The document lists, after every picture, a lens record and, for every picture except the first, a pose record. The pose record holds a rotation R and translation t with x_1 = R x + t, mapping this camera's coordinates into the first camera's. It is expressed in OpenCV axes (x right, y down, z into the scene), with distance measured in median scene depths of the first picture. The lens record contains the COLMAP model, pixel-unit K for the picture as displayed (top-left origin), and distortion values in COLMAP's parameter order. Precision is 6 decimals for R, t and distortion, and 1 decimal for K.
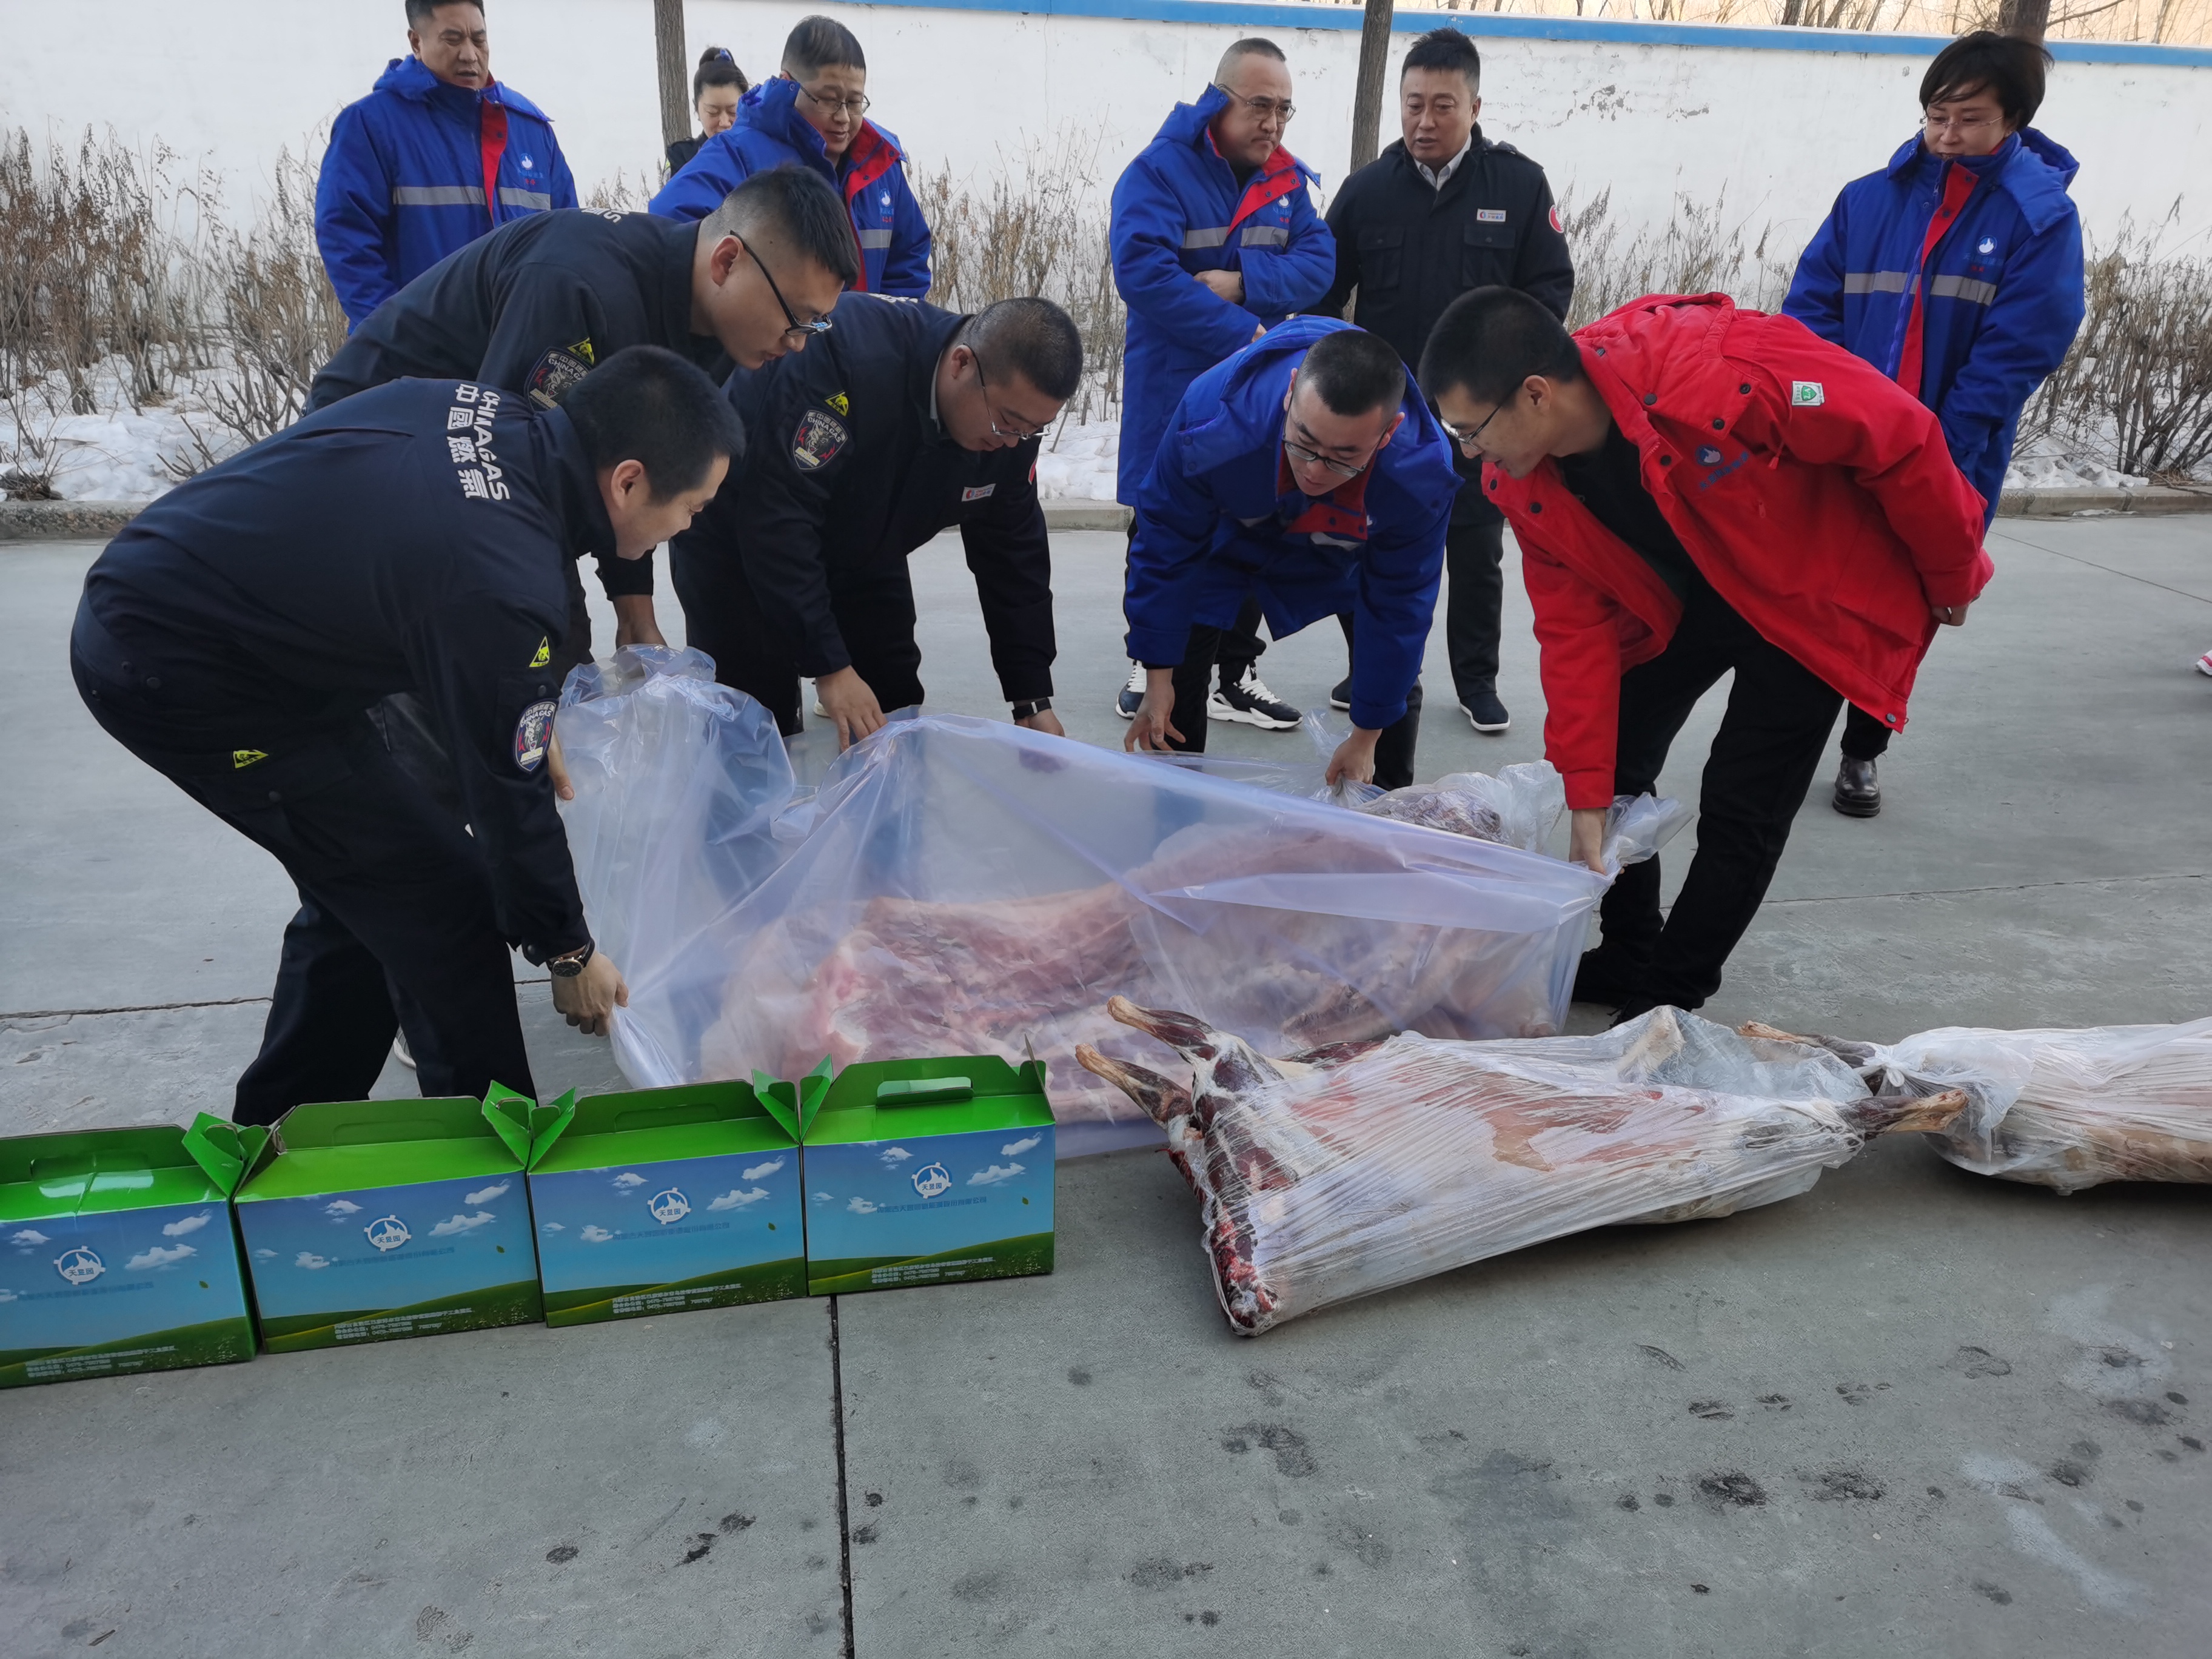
lens RADIAL K [[1713.1, 0, 1106.0], [0, 1713.1, 829.5], [0, 0, 1]] dist [0.062623, -0.042615]
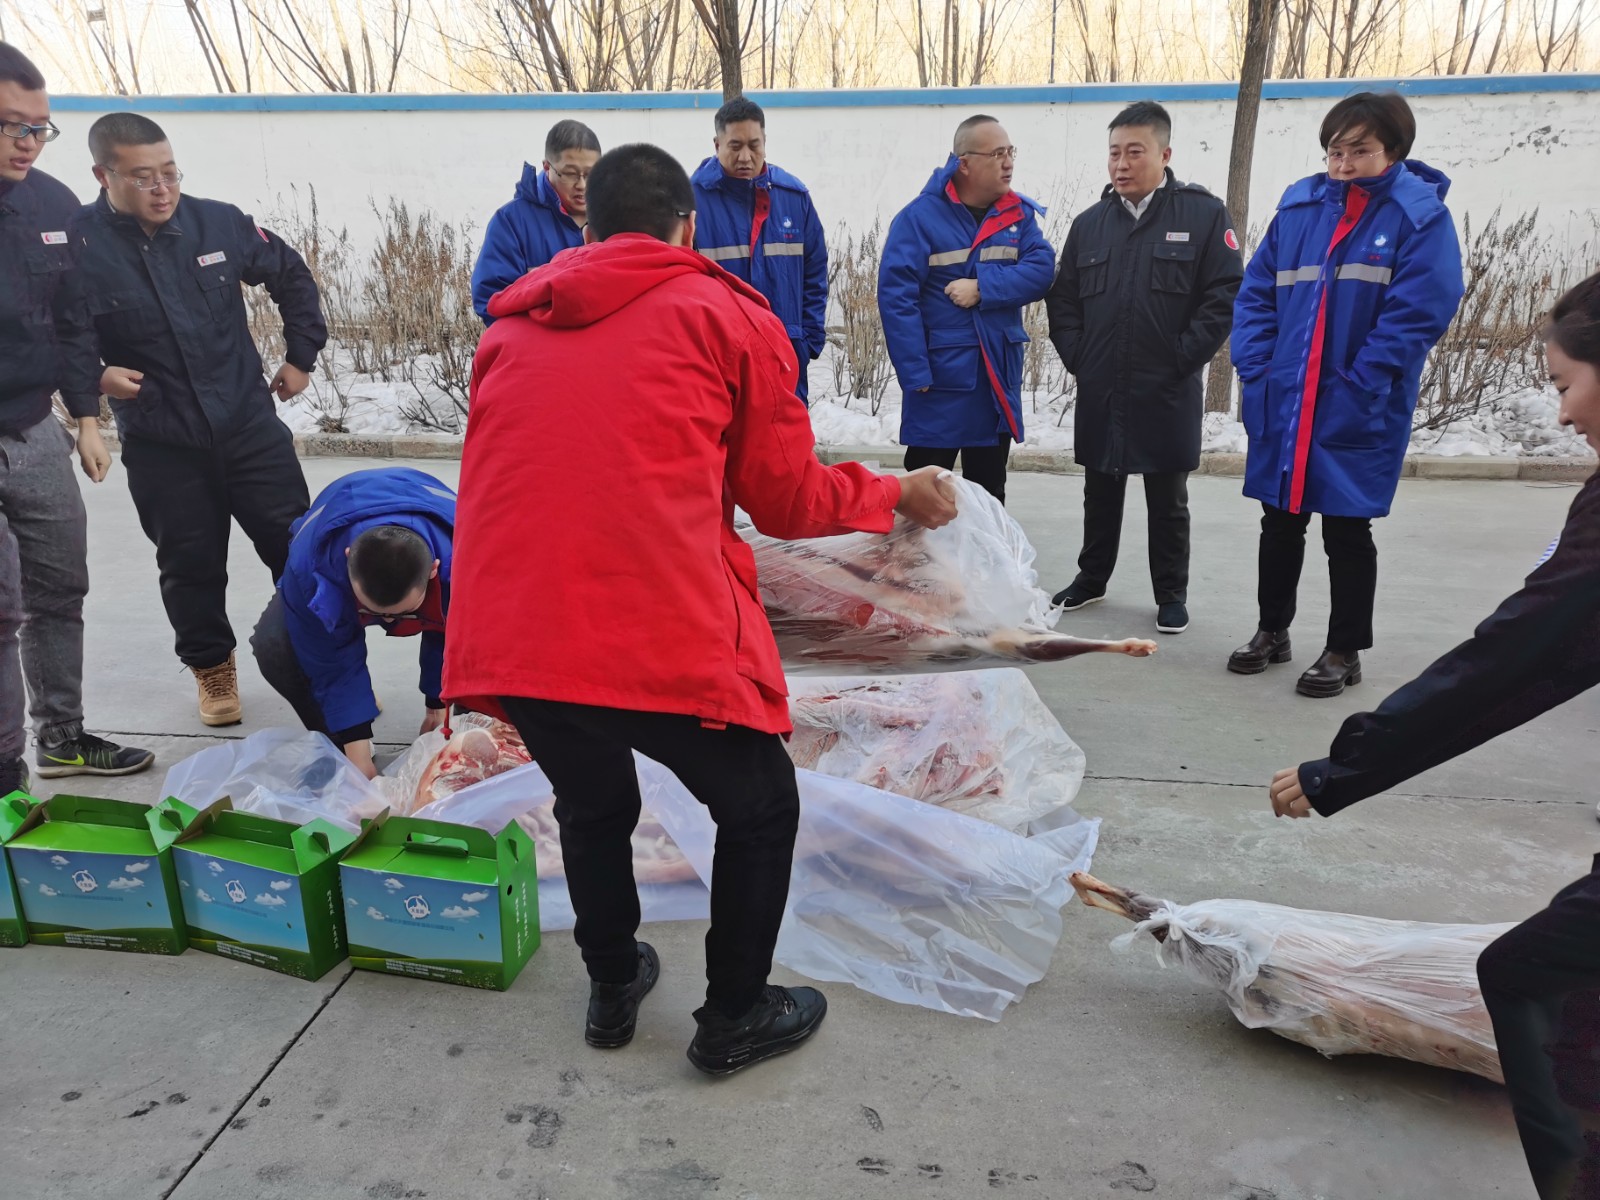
lens RADIAL K [[1241.2, 0, 803.9], [0, 1241.2, 621.4], [0, 0, 1]] dist [-0.002706, 0.045020]
pose [[0.942915, 0.072076, -0.325140, 0.286076], [-0.088453, 0.995435, -0.035851, -0.010708], [0.321072, 0.062564, 0.944986, 0.055239]]
